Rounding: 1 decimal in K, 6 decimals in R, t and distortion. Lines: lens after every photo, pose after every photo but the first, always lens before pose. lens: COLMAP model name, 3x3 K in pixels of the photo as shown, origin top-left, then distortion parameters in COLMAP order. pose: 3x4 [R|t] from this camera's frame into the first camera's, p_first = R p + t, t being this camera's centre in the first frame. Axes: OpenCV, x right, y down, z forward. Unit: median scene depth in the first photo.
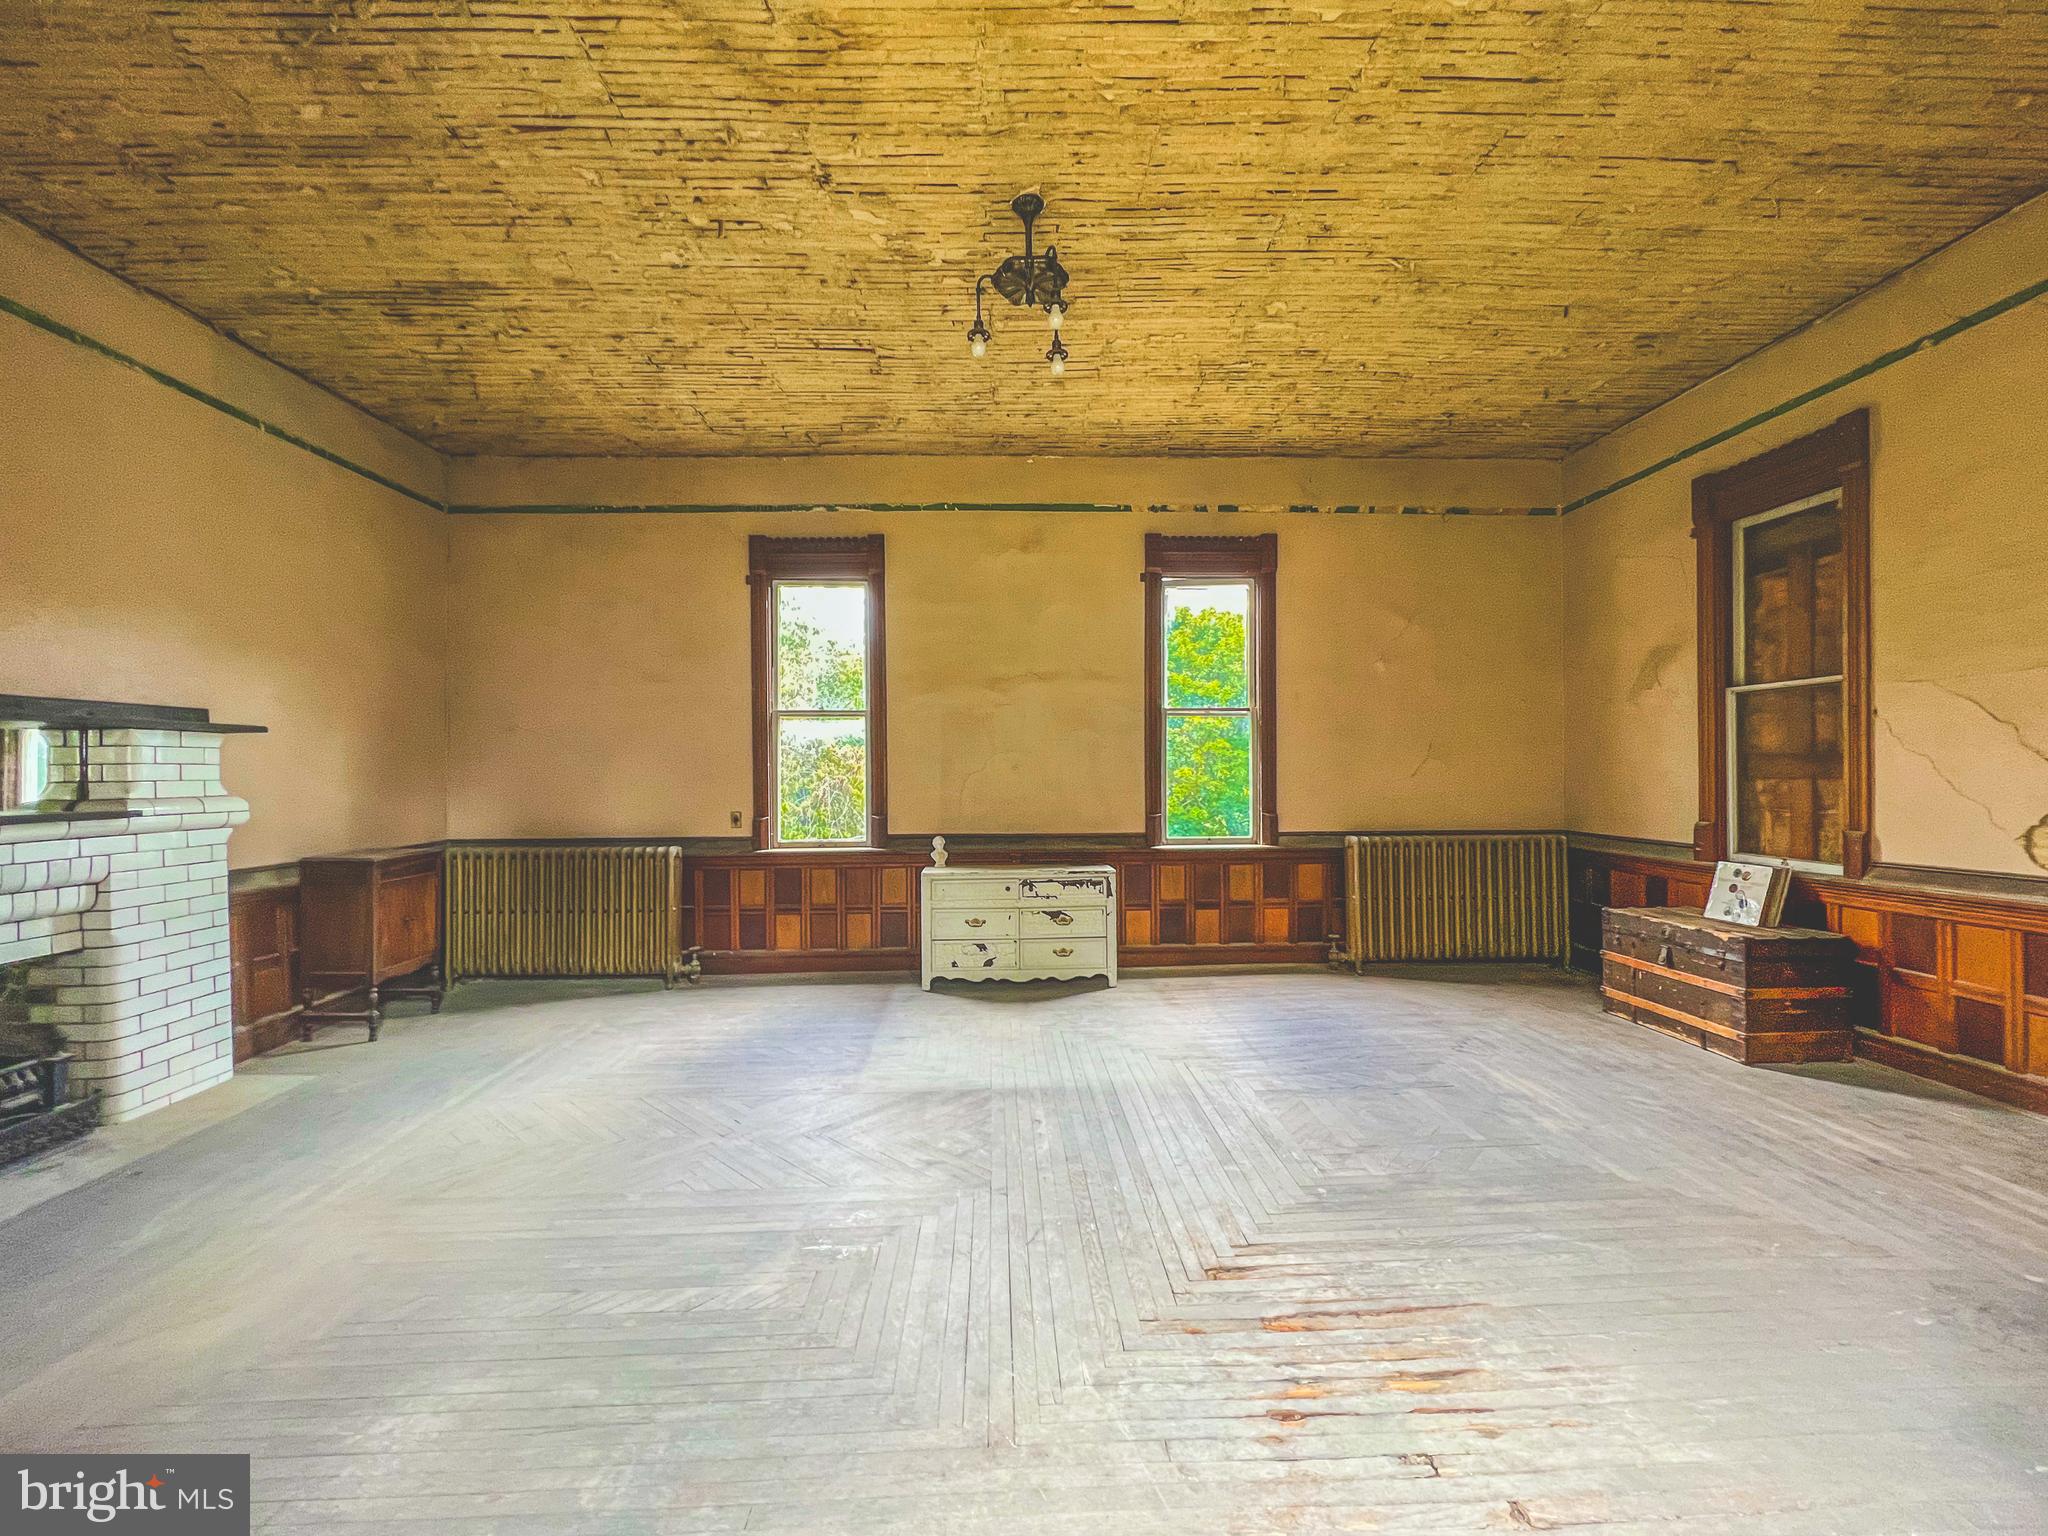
lens RADIAL K [[828.4, 0, 1019.4], [0, 828.4, 769.8], [0, 0, 1]] dist [-0.001842, -0.000228]
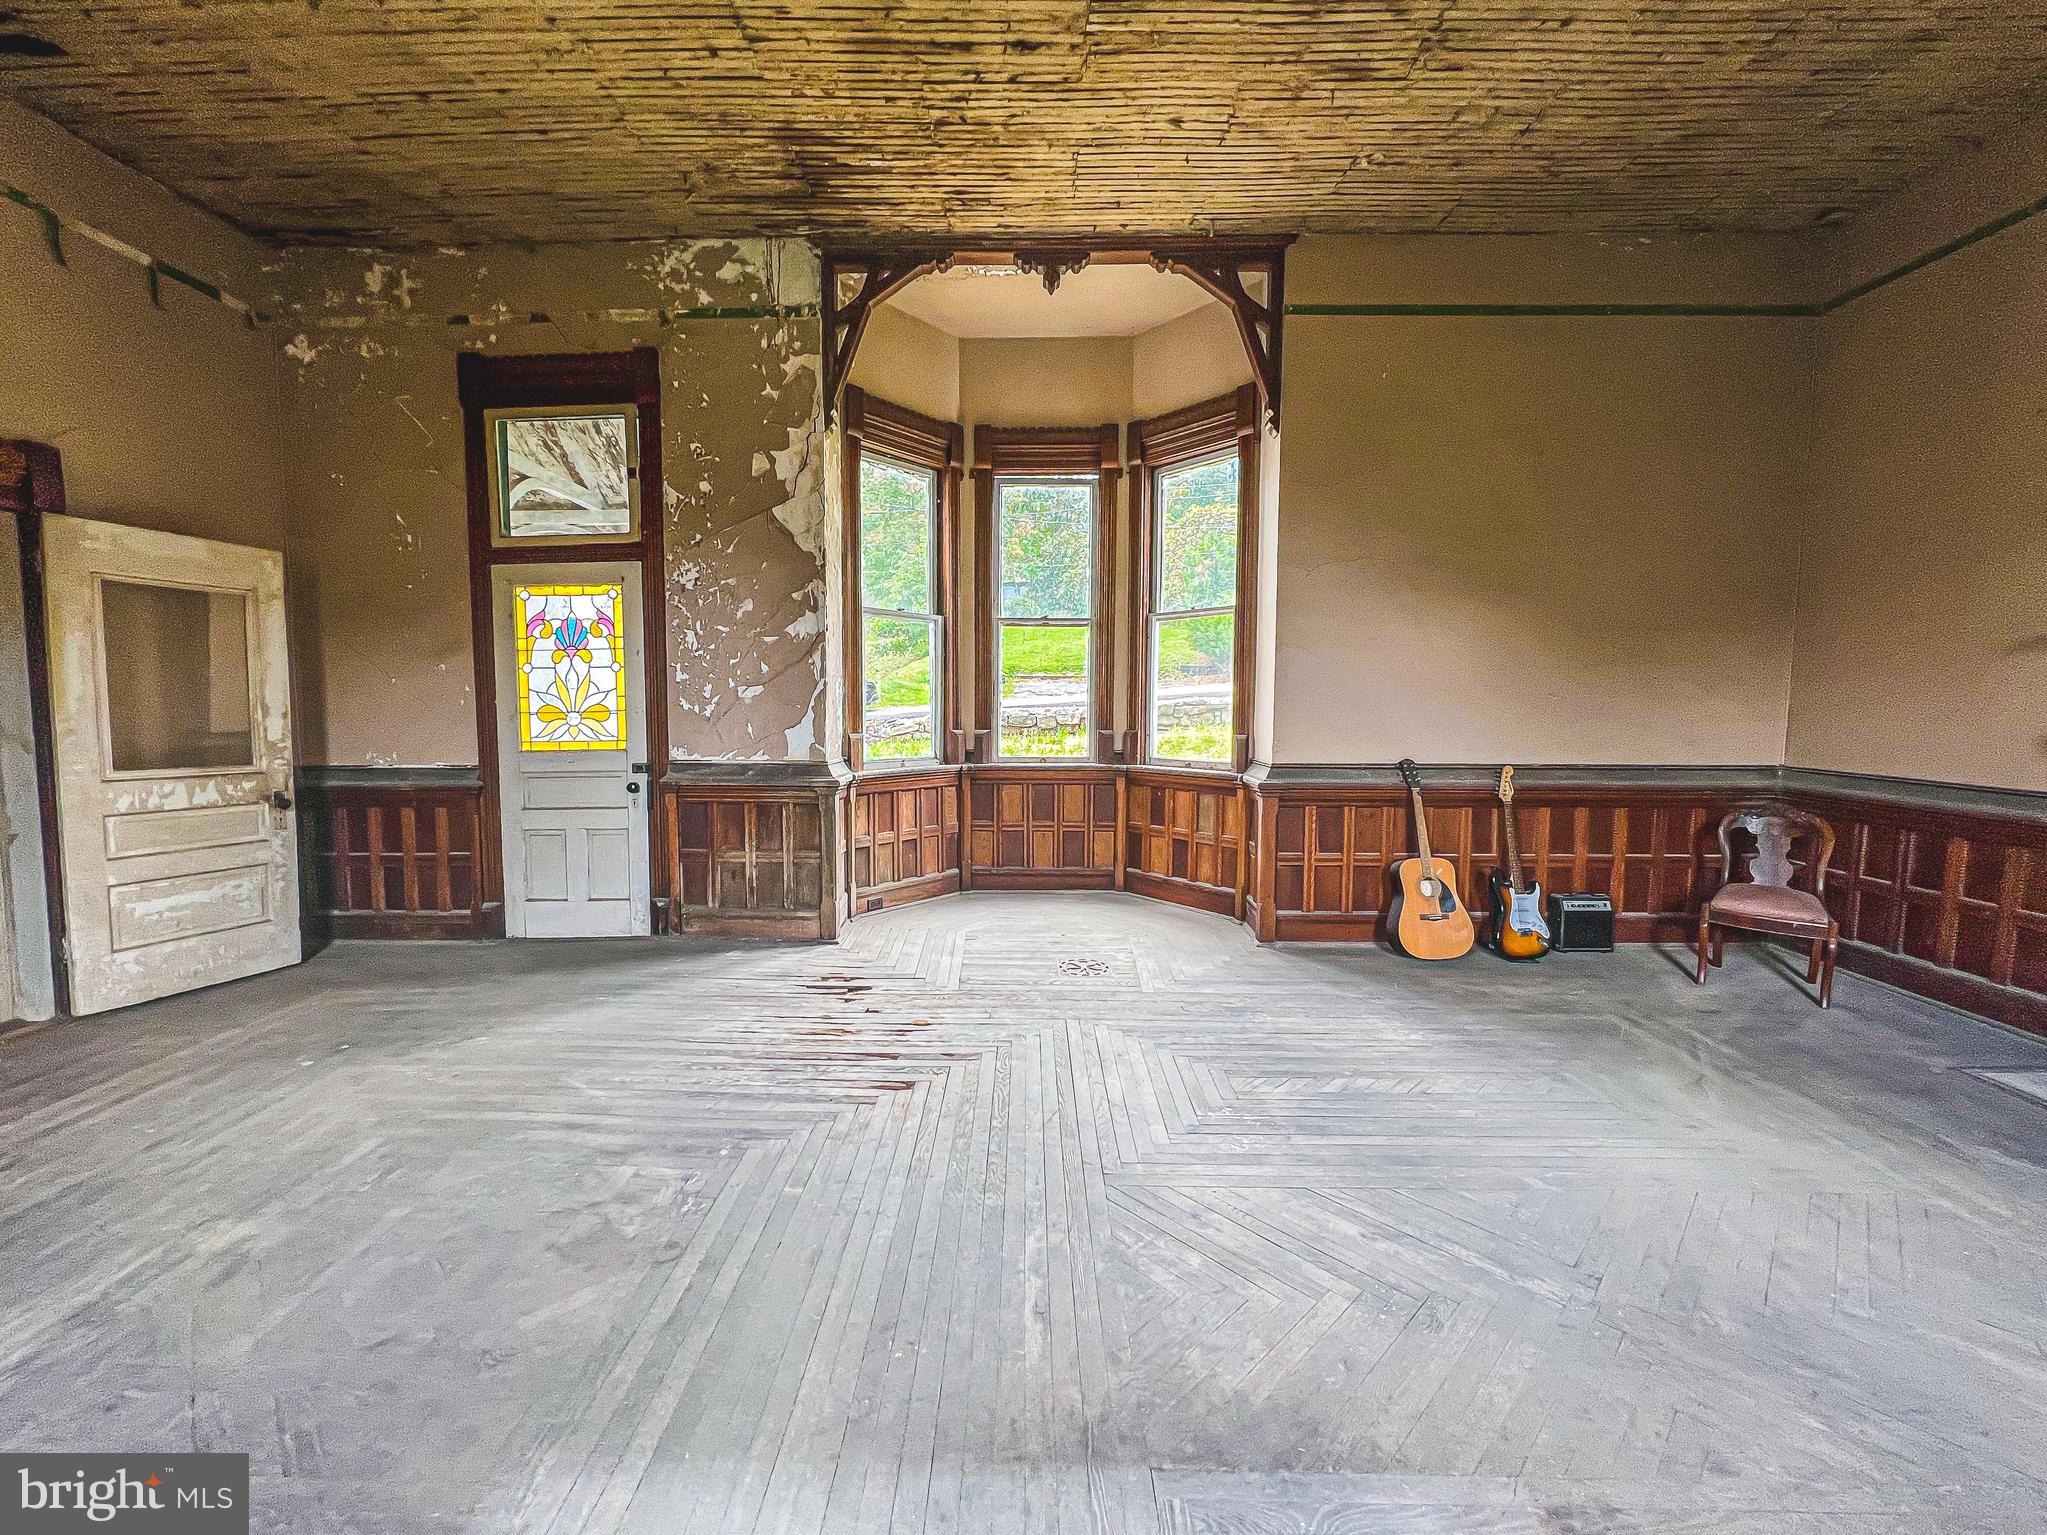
lens RADIAL K [[823.4, 0, 1016.7], [0, 823.4, 766.5], [0, 0, 1]] dist [-0.002646, -0.000158]
pose [[-0.998998, 0.007317, 0.044158, 0.009636], [0.010918, 0.996582, 0.081884, 0.023939], [-0.043408, 0.082284, -0.995663, 1.421956]]
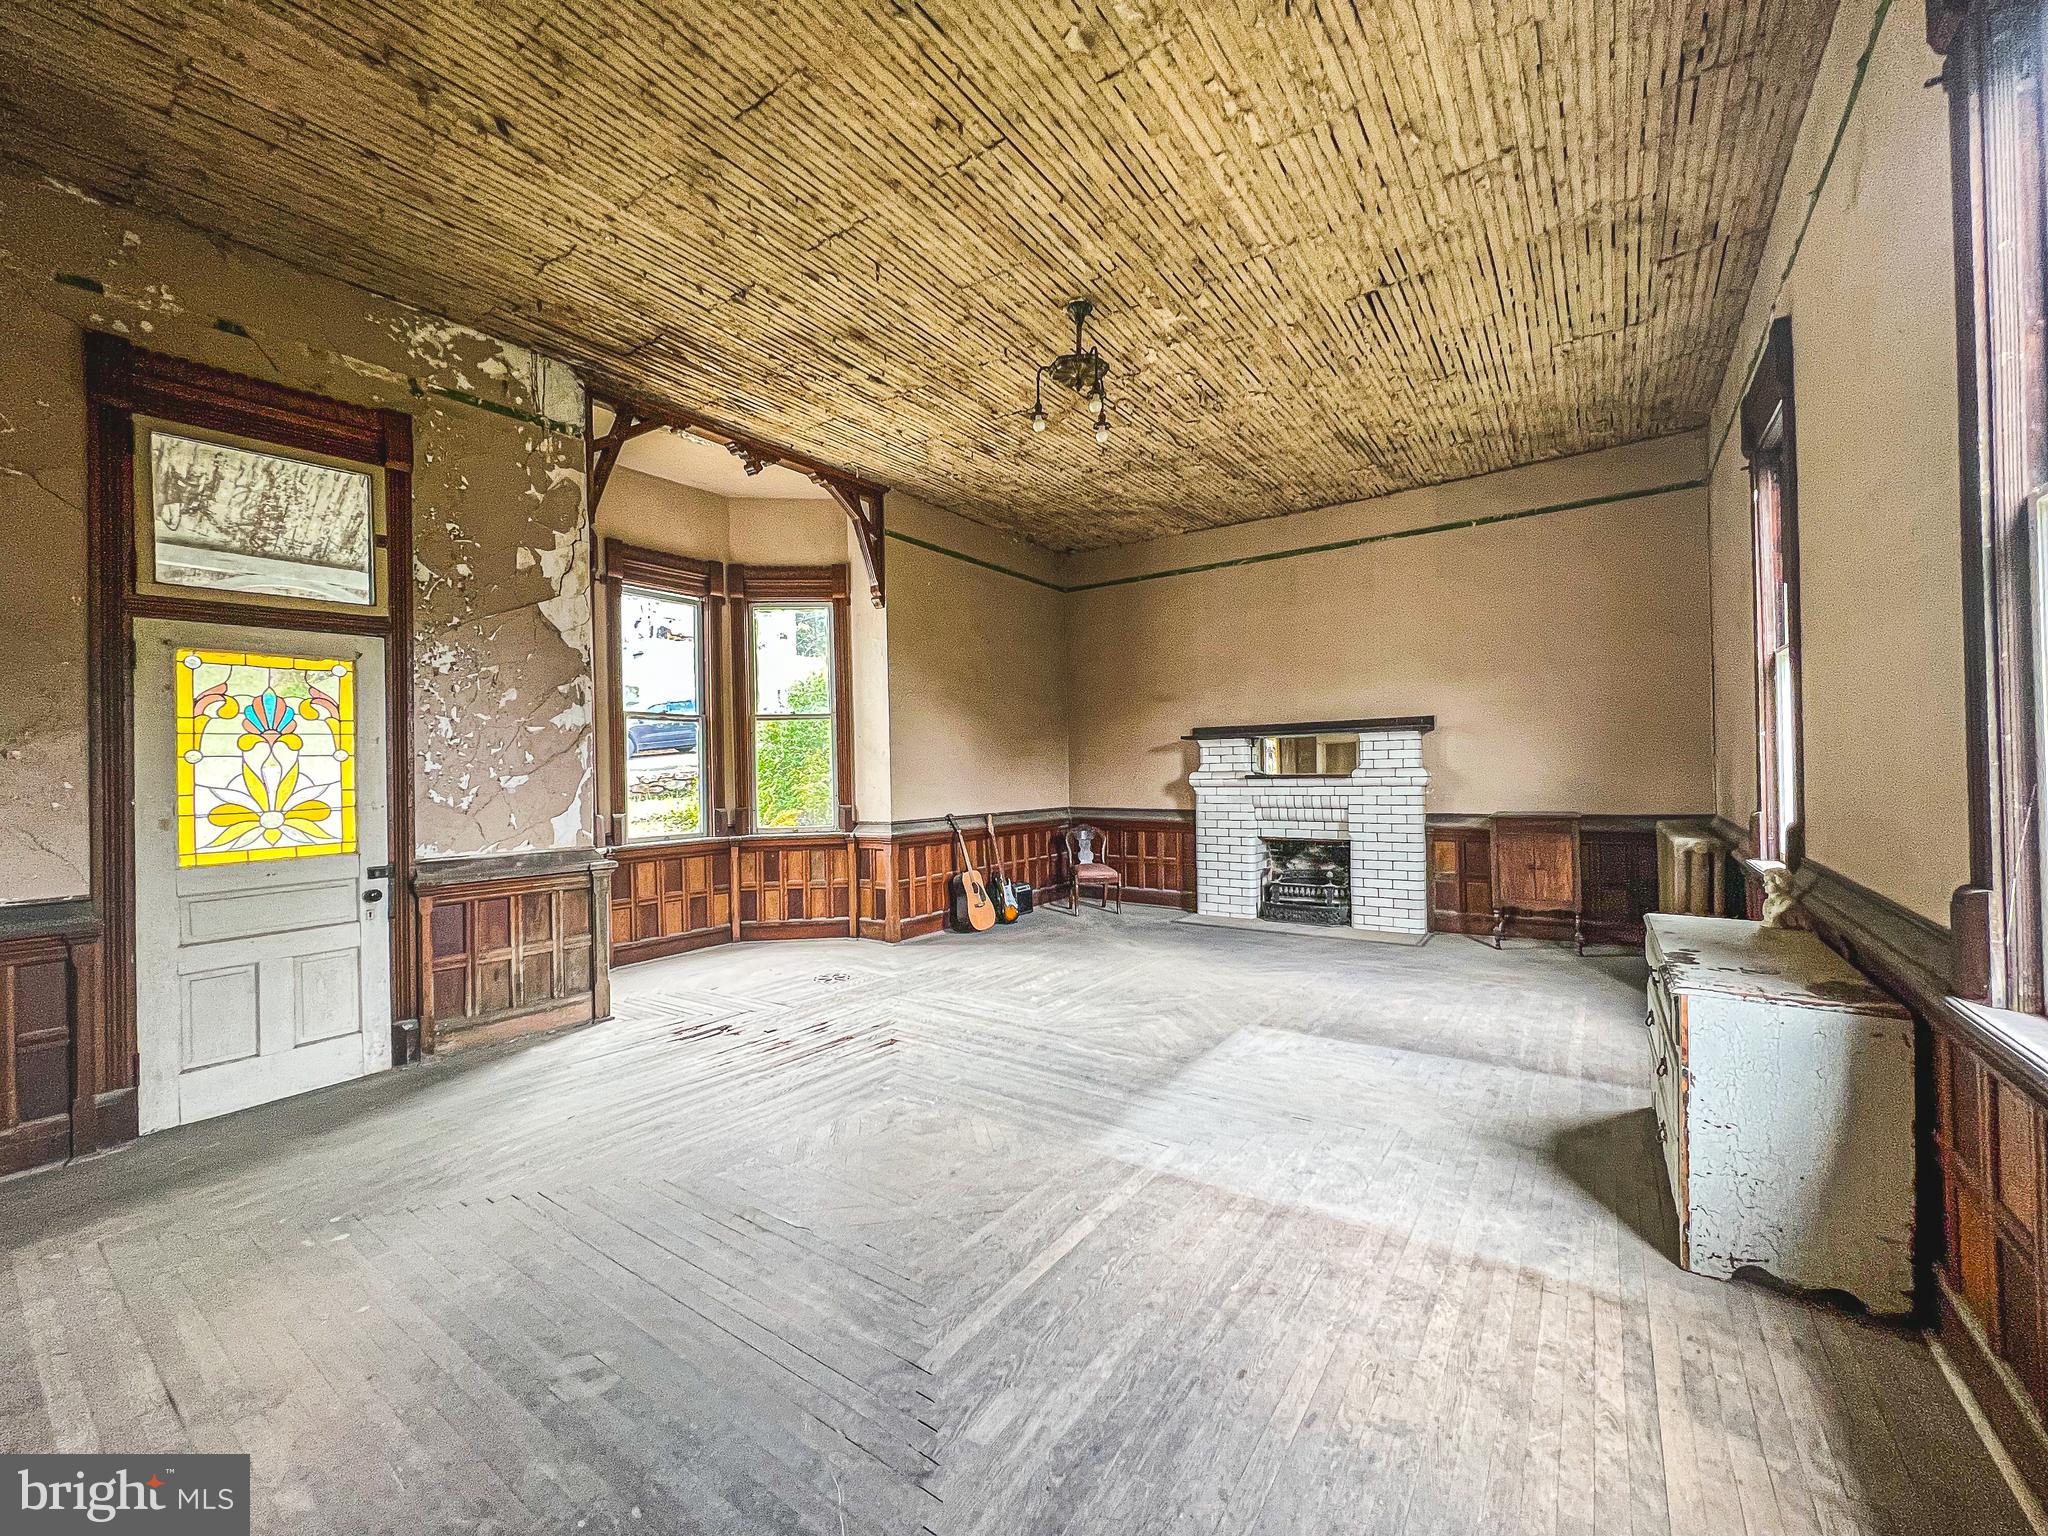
lens RADIAL K [[819.3, 0, 1015.7], [0, 819.3, 767.9], [0, 0, 1]] dist [-0.001873, -0.000061]
pose [[-0.606214, 0.019412, -0.795065, 0.978230], [0.027081, 0.999626, 0.003758, 0.004382], [0.794840, -0.019253, -0.606513, 1.520204]]
